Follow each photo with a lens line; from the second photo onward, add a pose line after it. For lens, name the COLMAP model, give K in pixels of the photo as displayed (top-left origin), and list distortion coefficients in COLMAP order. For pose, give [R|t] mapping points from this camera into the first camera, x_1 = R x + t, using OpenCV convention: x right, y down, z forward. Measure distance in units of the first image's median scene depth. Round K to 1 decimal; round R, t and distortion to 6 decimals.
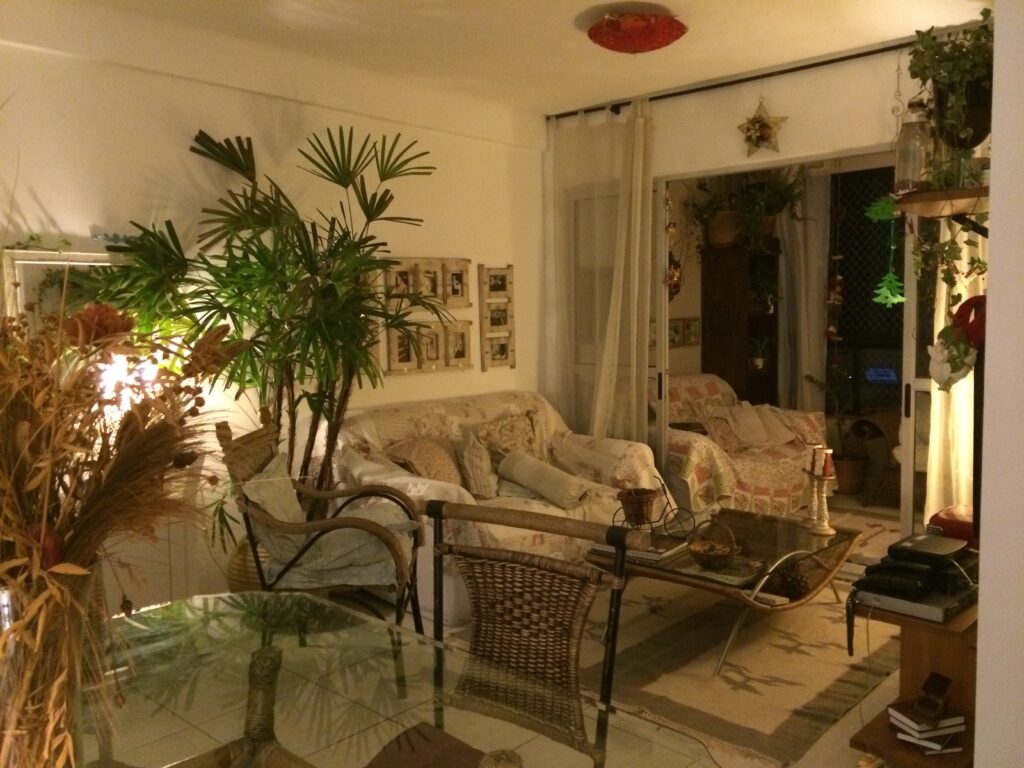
lens RADIAL K [[865.0, 0, 509.1], [0, 865.0, 380.1], [0, 0, 1]] dist [0.049396, -0.037339]
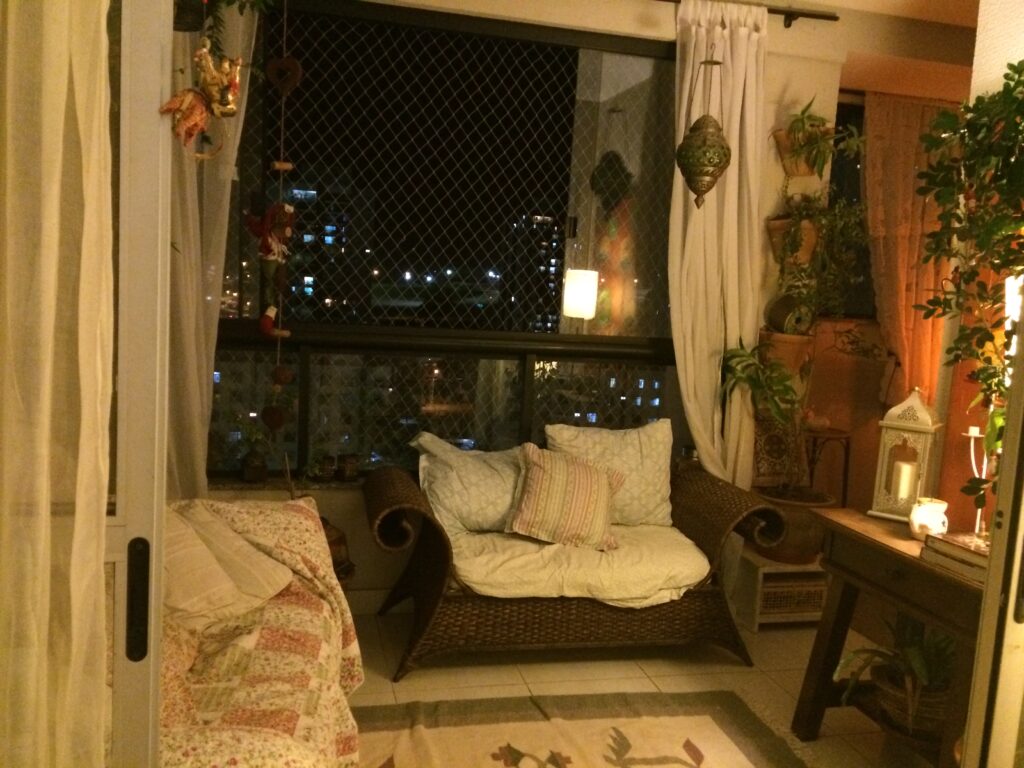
lens RADIAL K [[865.0, 0, 510.4], [0, 865.0, 387.3], [0, 0, 1]] dist [0.049396, -0.037339]
pose [[0.555209, -0.047875, 0.830332, 0.058030], [0.001952, 0.998414, 0.056260, -0.067590], [-0.831709, -0.029615, 0.554422, 0.946913]]
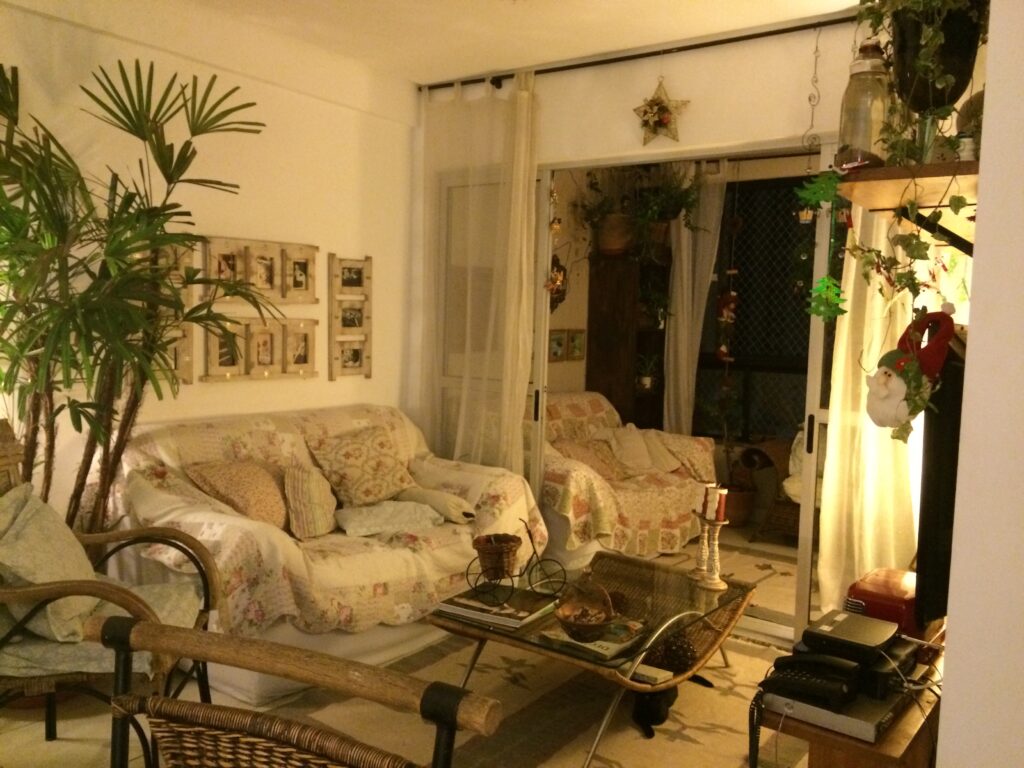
lens RADIAL K [[865.0, 0, 511.4], [0, 865.0, 384.8], [0, 0, 1]] dist [0.049396, -0.037339]
pose [[0.991048, 0.037881, 0.128016, 0.044549], [-0.037356, 0.999281, -0.006499, -0.008538], [-0.128170, 0.001659, 0.991751, 0.168483]]
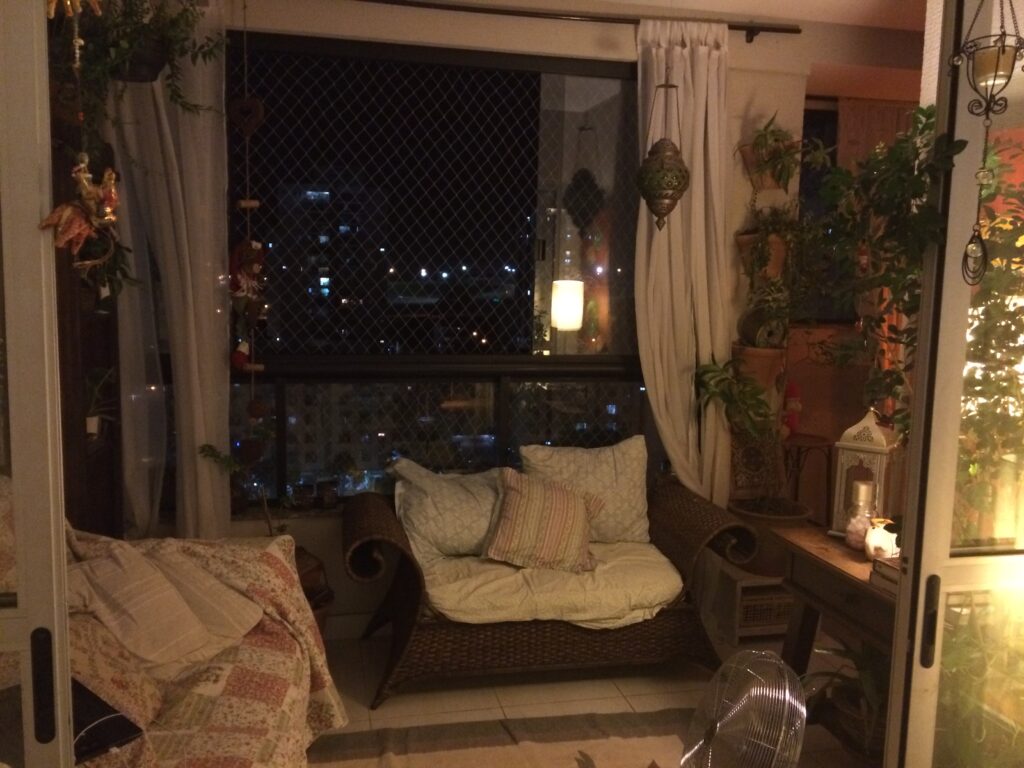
lens RADIAL K [[865.0, 0, 511.0], [0, 865.0, 386.2], [0, 0, 1]] dist [0.049396, -0.037339]
pose [[0.570469, -0.071333, 0.818216, 0.075673], [0.036625, 0.997440, 0.061422, -0.094976], [-0.820502, -0.005072, 0.571621, 0.906427]]
